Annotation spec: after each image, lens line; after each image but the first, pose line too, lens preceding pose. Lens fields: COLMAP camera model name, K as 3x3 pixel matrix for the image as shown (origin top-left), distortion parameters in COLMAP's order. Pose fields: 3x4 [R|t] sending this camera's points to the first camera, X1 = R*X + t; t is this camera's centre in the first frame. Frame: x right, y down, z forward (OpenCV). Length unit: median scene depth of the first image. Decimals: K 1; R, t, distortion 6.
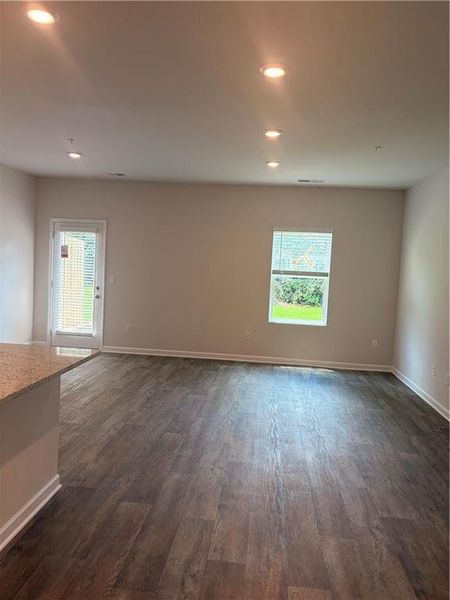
lens RADIAL K [[434.1, 0, 220.2], [0, 434.1, 297.8], [0, 0, 1]] dist [0.011549, -0.006317]
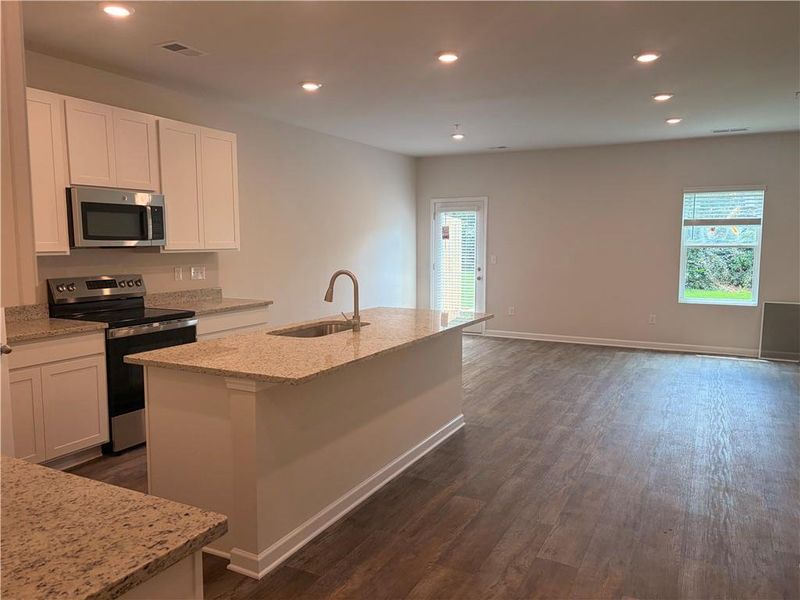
lens RADIAL K [[579.7, 0, 398.6], [0, 579.7, 295.8], [0, 0, 1]] dist [0.009668, 0.001375]
pose [[0.923663, -0.015120, -0.382908, 0.044996], [0.020934, 0.999720, 0.011021, 0.020945], [0.382634, -0.018196, 0.923721, -0.272209]]
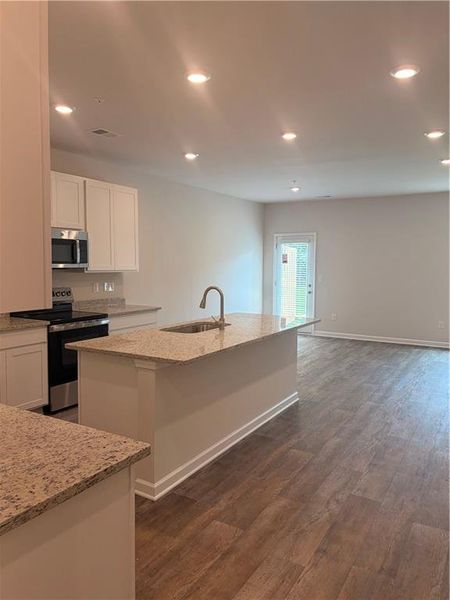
lens RADIAL K [[434.8, 0, 222.9], [0, 434.8, 292.3], [0, 0, 1]] dist [0.009668, 0.001375]
pose [[0.900328, -0.015392, -0.434939, 0.051875], [0.008740, 0.999812, -0.017289, 0.019886], [0.435124, 0.011764, 0.900294, -0.305114]]
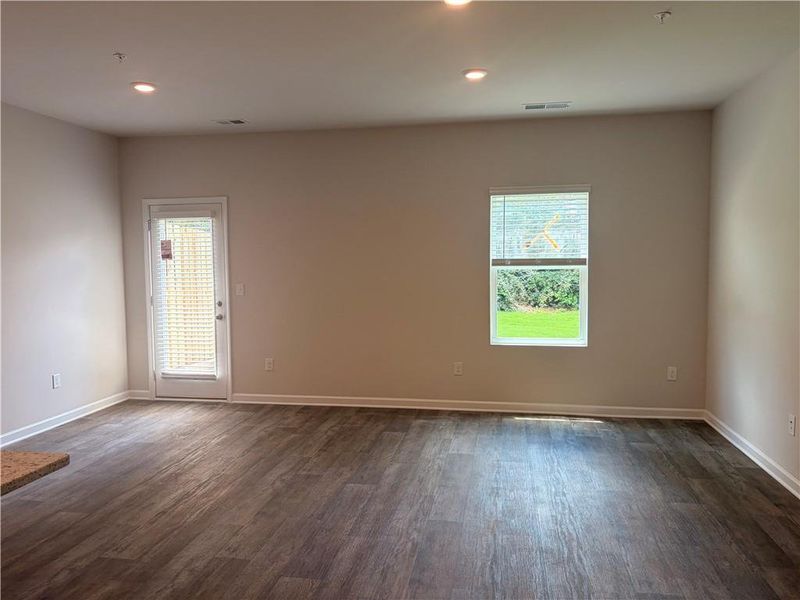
lens RADIAL K [[578.8, 0, 400.0], [0, 578.8, 300.0], [0, 0, 1]] dist [0.011549, -0.006317]
pose [[0.995593, -0.053543, -0.076993, 0.054915], [0.053049, 0.998556, -0.008447, -0.007348], [0.077334, 0.004325, 0.996996, 0.191858]]
